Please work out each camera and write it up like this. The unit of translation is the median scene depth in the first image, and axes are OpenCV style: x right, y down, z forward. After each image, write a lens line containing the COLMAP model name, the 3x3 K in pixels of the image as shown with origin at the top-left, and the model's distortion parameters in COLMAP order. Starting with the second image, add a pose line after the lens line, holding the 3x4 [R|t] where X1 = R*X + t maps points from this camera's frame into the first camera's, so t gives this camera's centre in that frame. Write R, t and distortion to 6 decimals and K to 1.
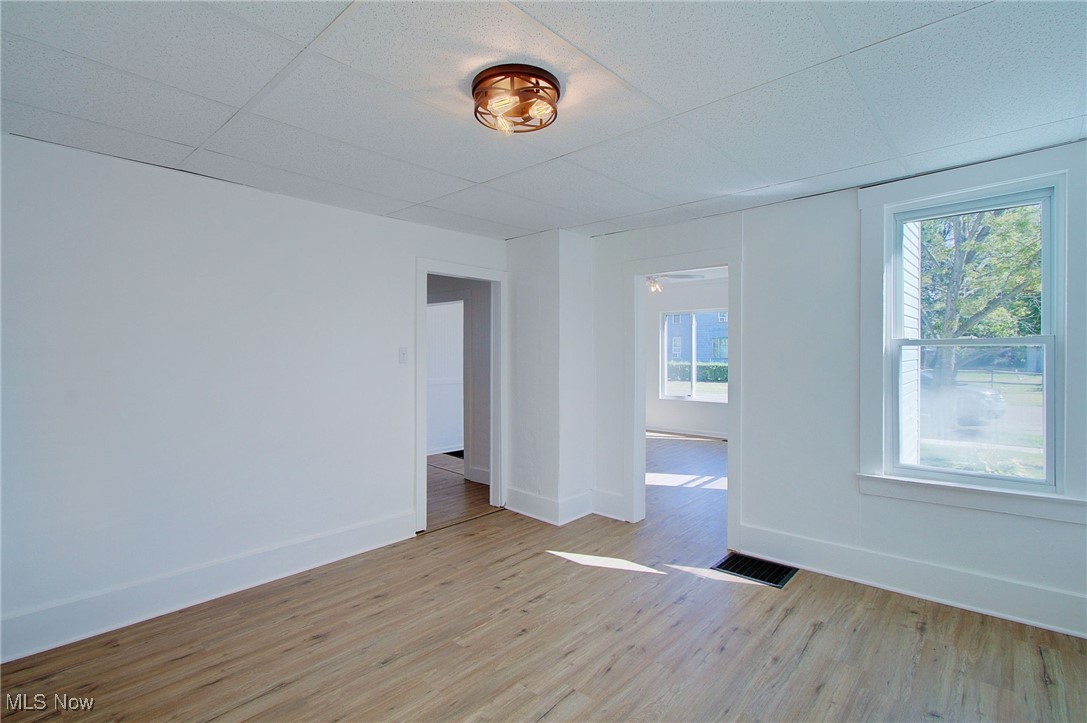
lens RADIAL K [[496.2, 0, 537.6], [0, 496.2, 353.8], [0, 0, 1]] dist [0.001573, 0.000824]
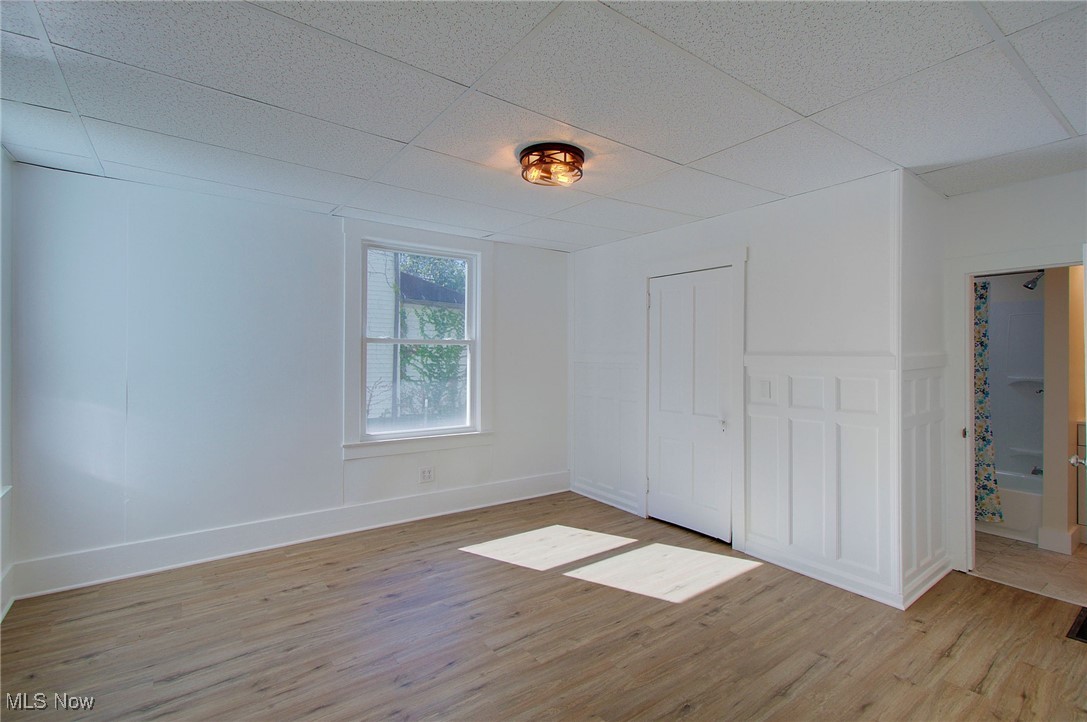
lens RADIAL K [[496.2, 0, 537.6], [0, 496.2, 353.3], [0, 0, 1]] dist [0.001573, 0.000824]
pose [[-0.980640, -0.001450, 0.195815, -0.231672], [-0.002027, 0.999994, -0.002748, 0.007920], [-0.195810, -0.003091, -0.980637, 1.998015]]
